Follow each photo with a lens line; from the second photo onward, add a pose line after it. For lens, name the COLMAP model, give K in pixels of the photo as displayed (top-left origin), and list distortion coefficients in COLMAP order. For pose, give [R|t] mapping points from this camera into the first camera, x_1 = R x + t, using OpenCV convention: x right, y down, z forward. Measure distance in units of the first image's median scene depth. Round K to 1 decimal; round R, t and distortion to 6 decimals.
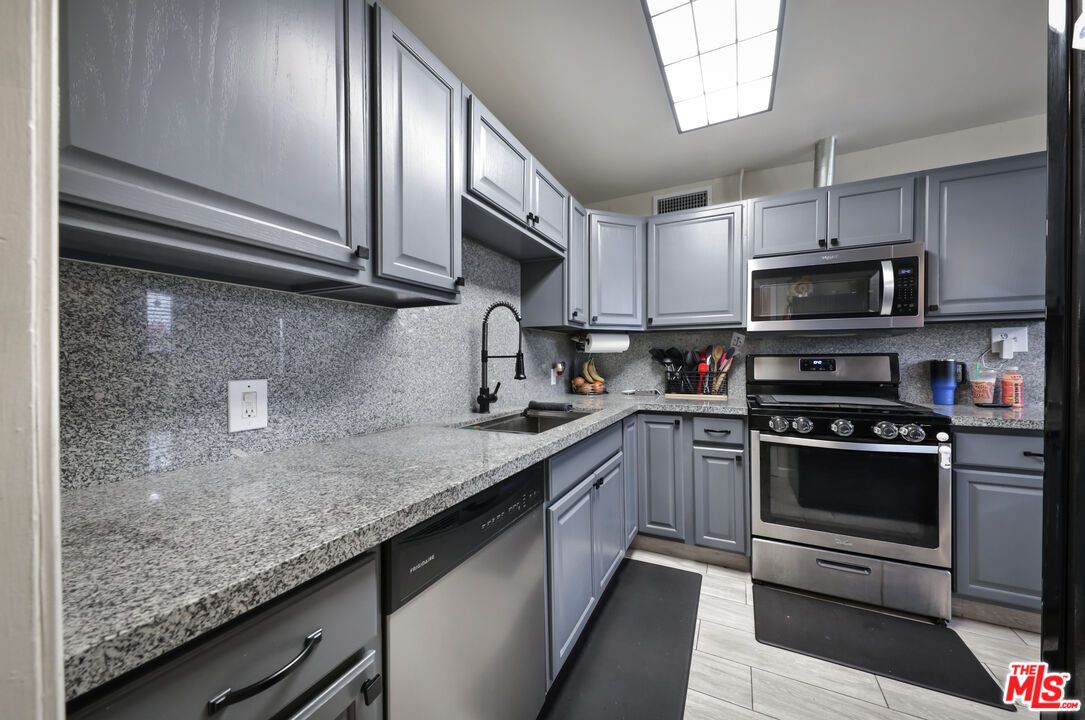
lens RADIAL K [[395.0, 0, 543.1], [0, 395.0, 362.5], [0, 0, 1]] dist [-0.000137, -0.000170]
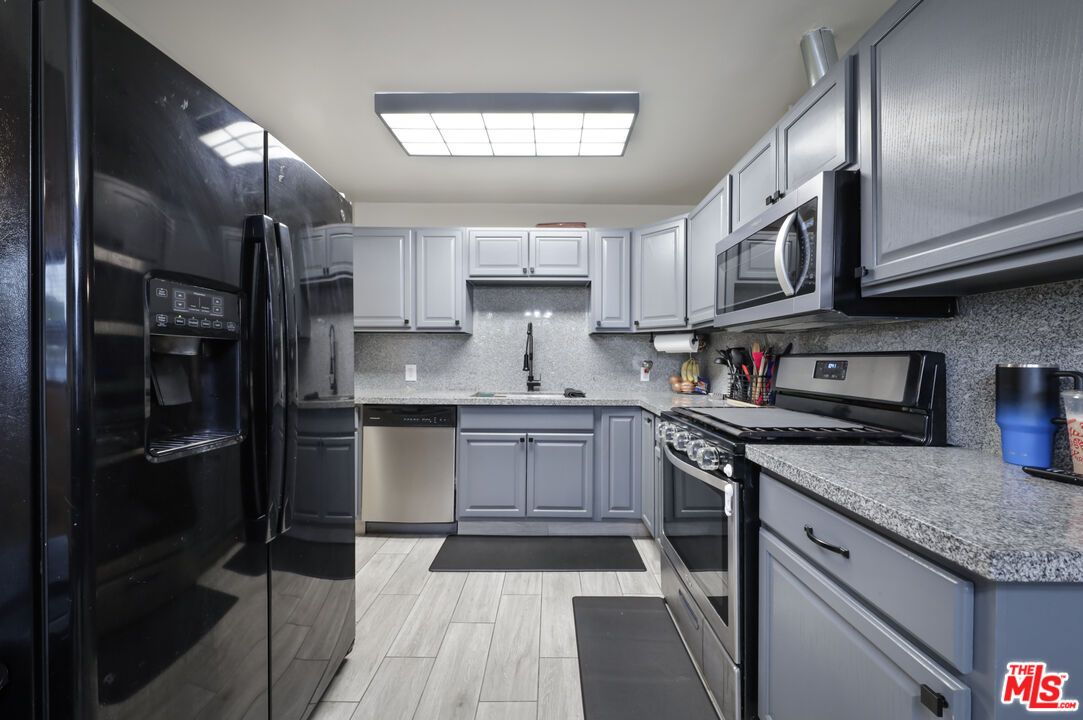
lens RADIAL K [[394.3, 0, 539.1], [0, 394.3, 358.7], [0, 0, 1]] dist [-0.000137, -0.000170]
pose [[0.419450, 0.006541, -0.907755, 1.373977], [-0.012008, 0.999927, 0.001657, -0.009251], [0.907699, 0.010205, 0.419498, 0.353597]]
